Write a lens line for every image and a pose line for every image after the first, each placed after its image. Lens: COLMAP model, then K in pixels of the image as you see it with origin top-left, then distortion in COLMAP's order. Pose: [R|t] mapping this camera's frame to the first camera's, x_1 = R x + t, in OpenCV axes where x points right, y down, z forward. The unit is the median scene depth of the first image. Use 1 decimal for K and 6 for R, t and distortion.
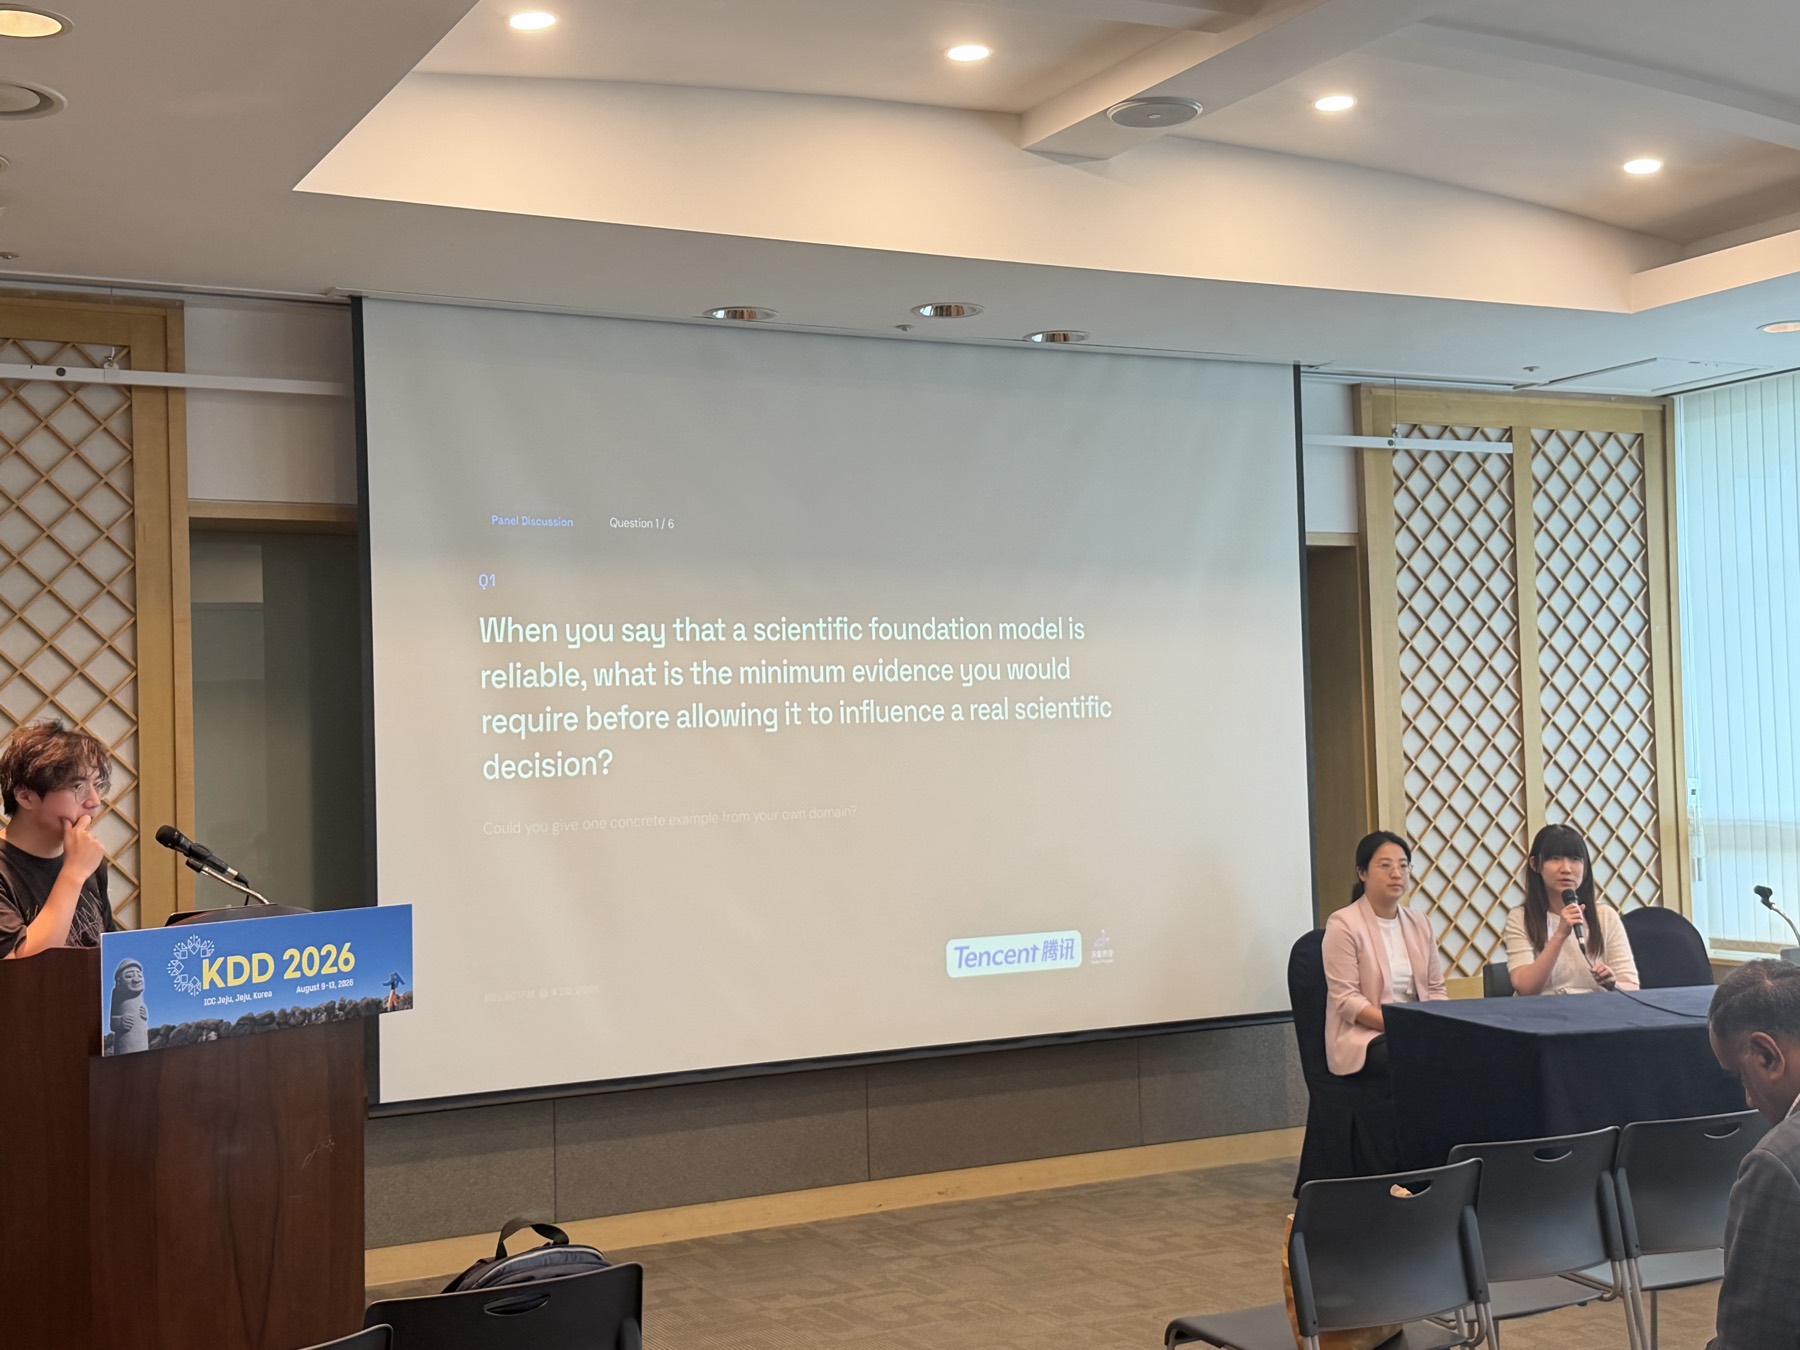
lens RADIAL K [[2214.7, 0, 900.0], [0, 2214.7, 675.0], [0, 0, 1]] dist [0.186396, -0.331709]
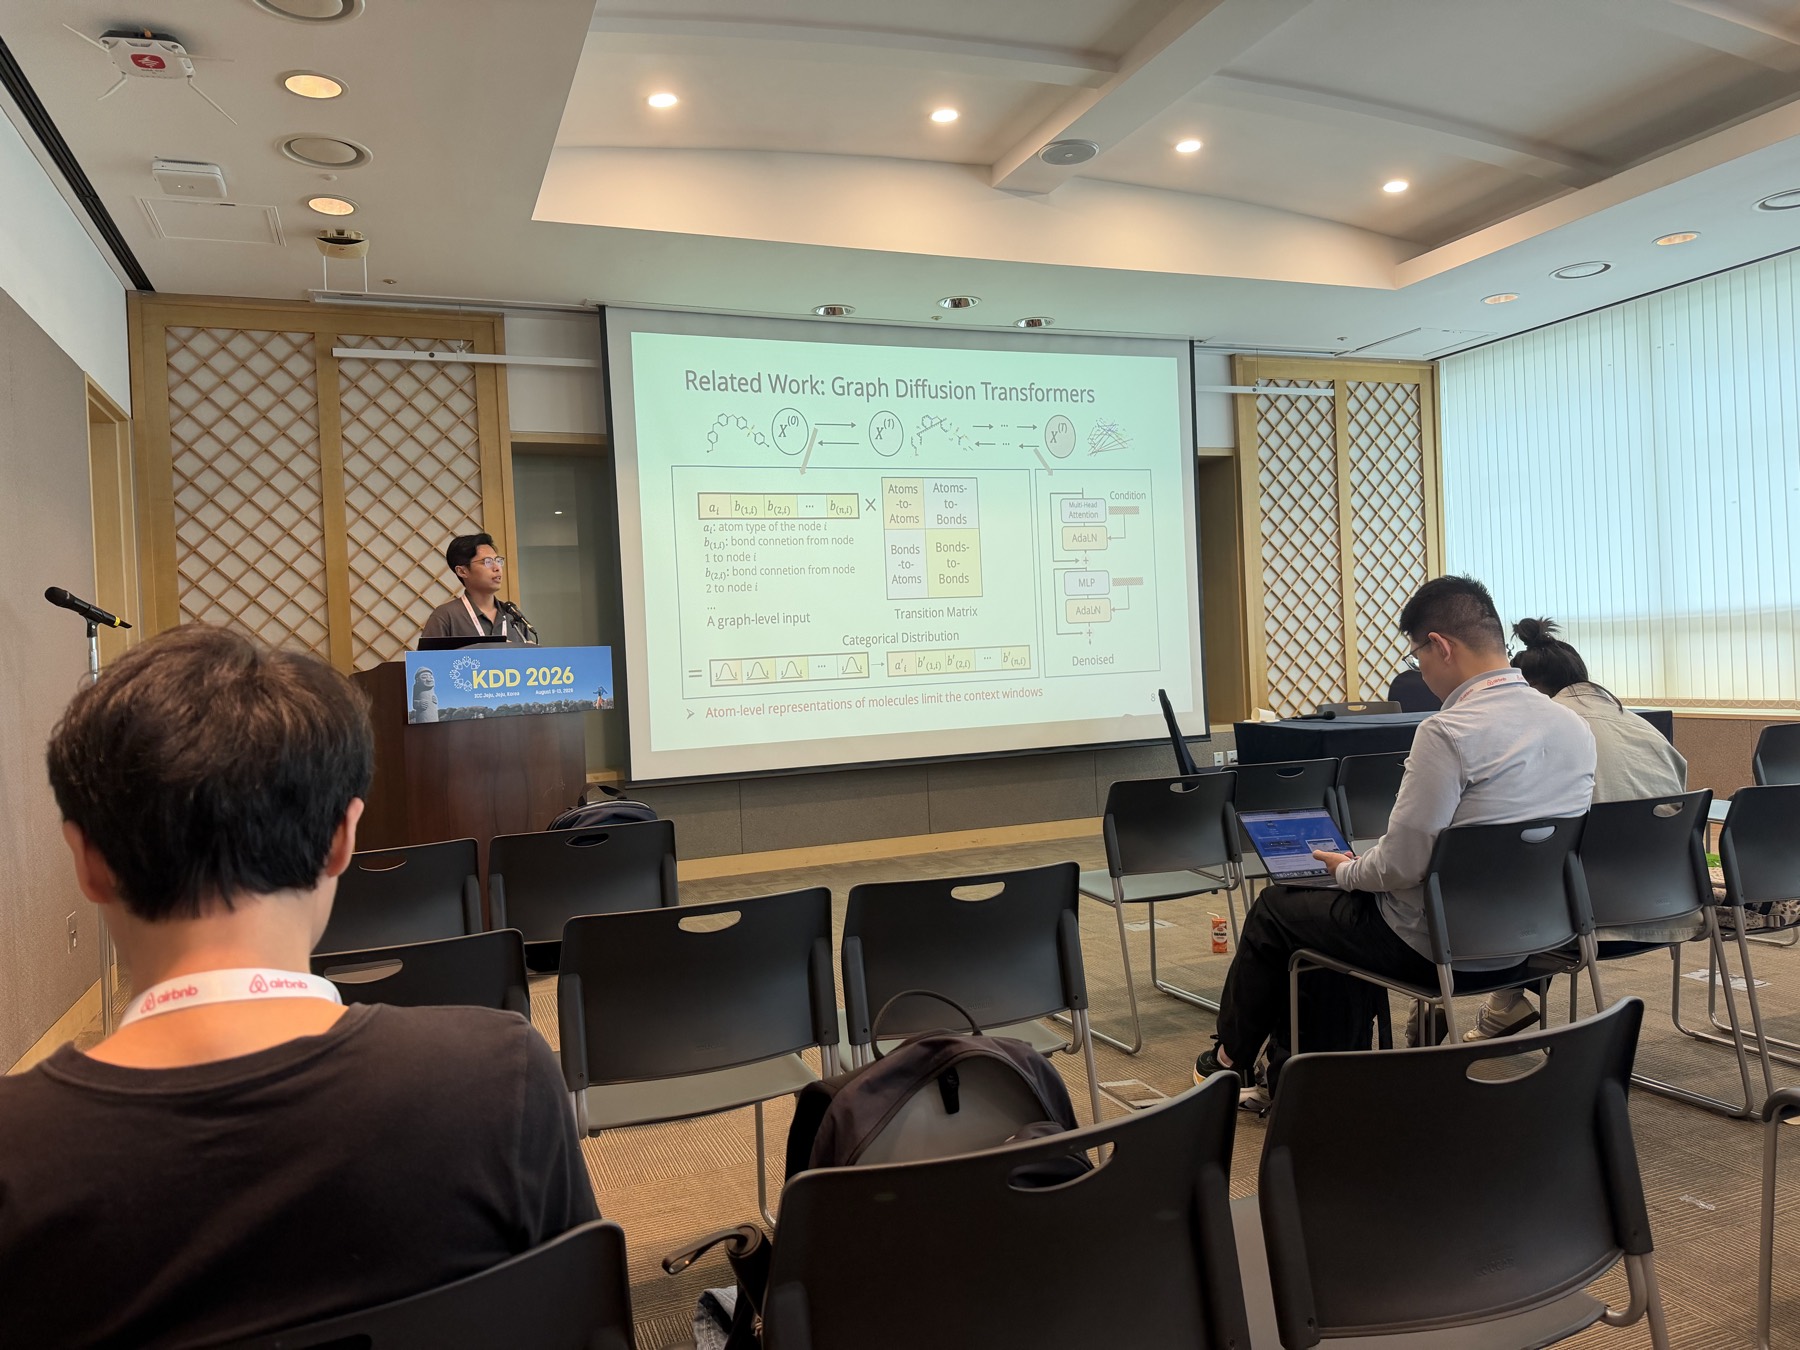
lens RADIAL K [[1237.5, 0, 899.6], [0, 1237.5, 667.4], [0, 0, 1]] dist [0.176593, -0.375779]
pose [[0.993807, -0.016880, -0.109827, 0.069222], [0.022302, 0.998582, 0.048331, 0.053876], [0.108855, -0.050481, 0.992775, 0.065047]]
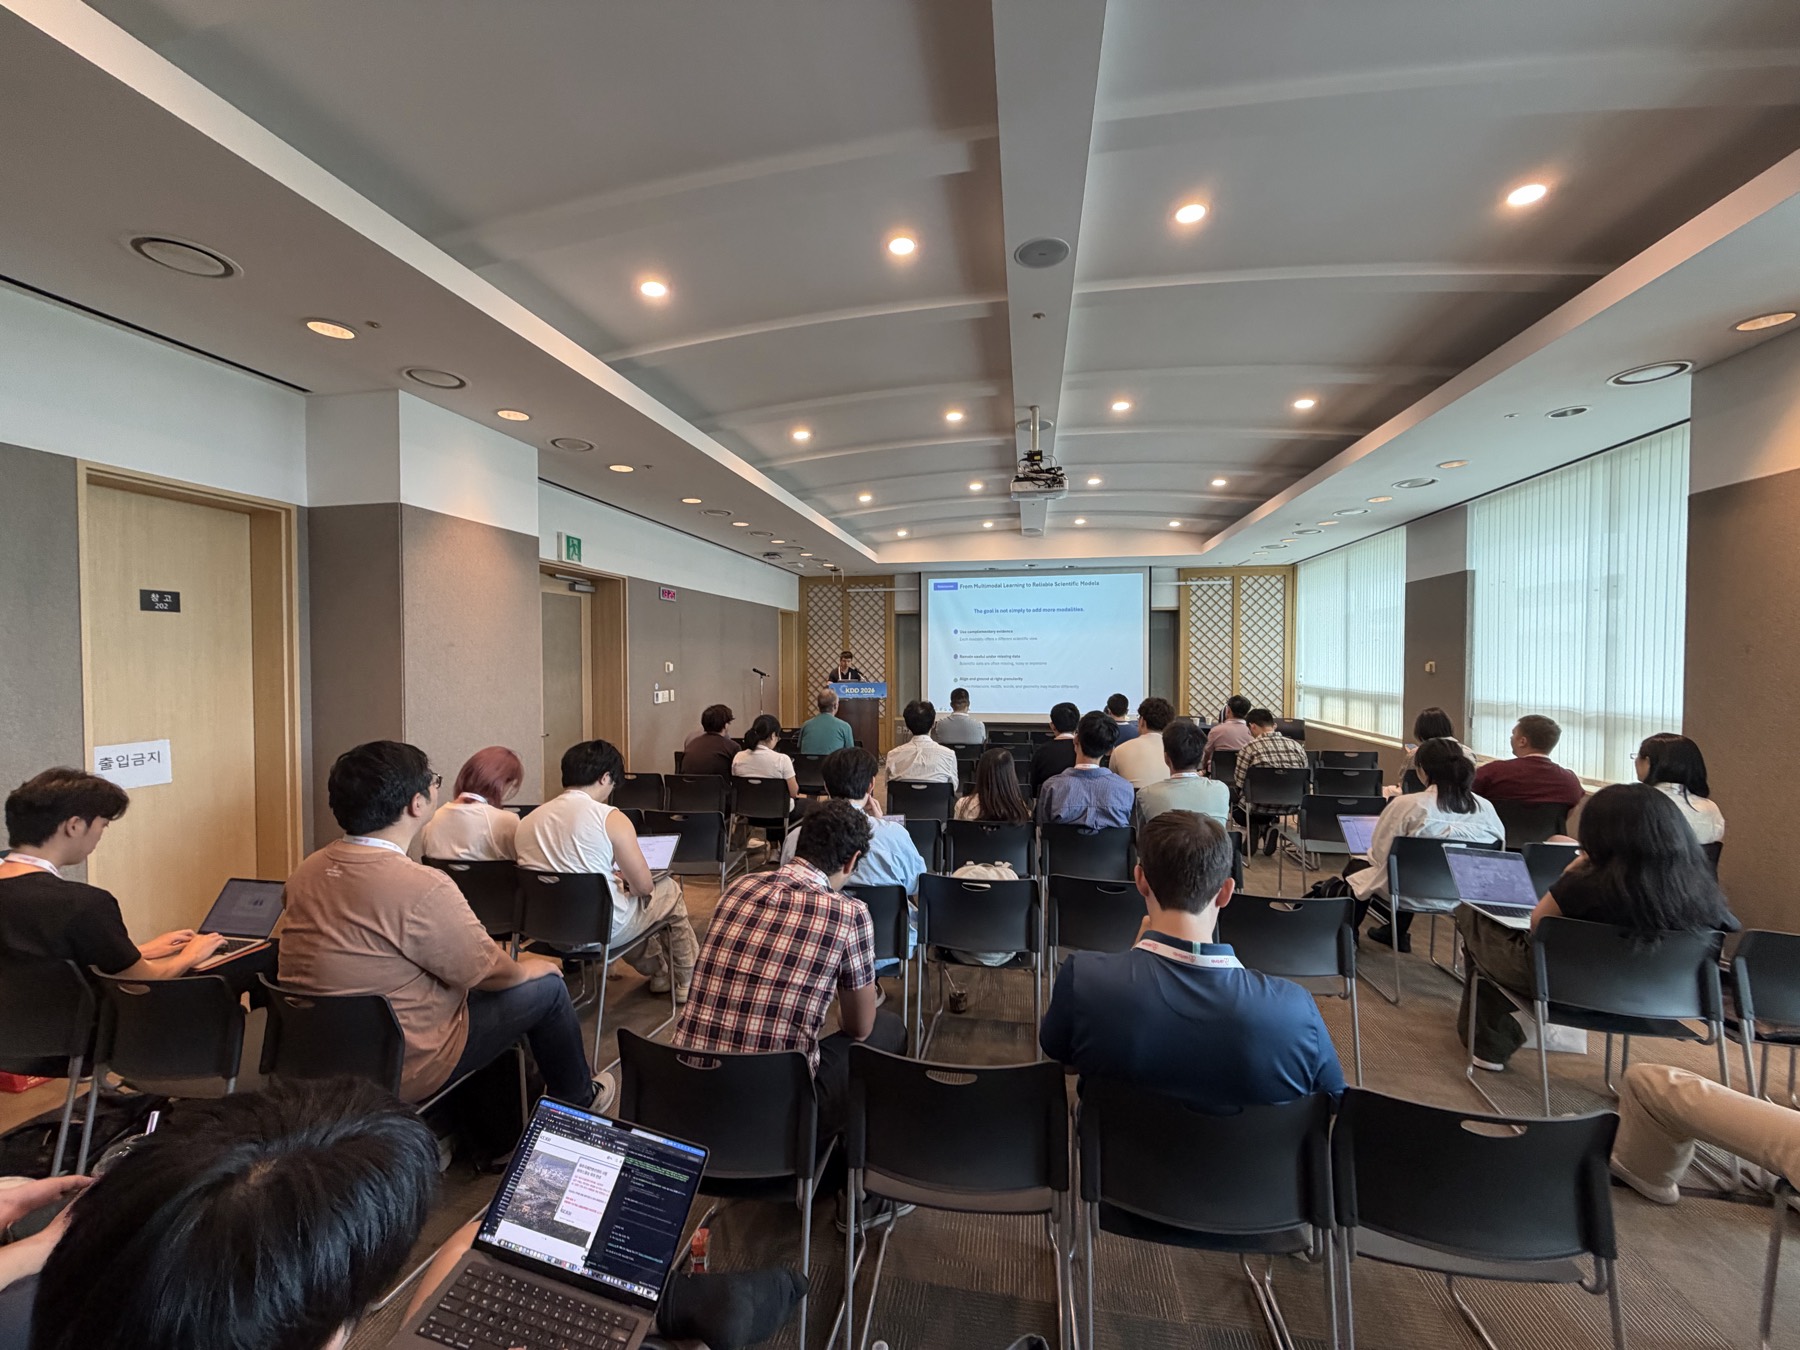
lens RADIAL K [[721.1, 0, 889.5], [0, 721.1, 674.0], [0, 0, 1]] dist [0.000605, 0.000015]
pose [[0.776413, 0.044851, -0.628627, 0.701315], [0.003963, 0.997097, 0.076036, -0.050270], [0.630212, -0.061527, 0.773981, -0.348715]]
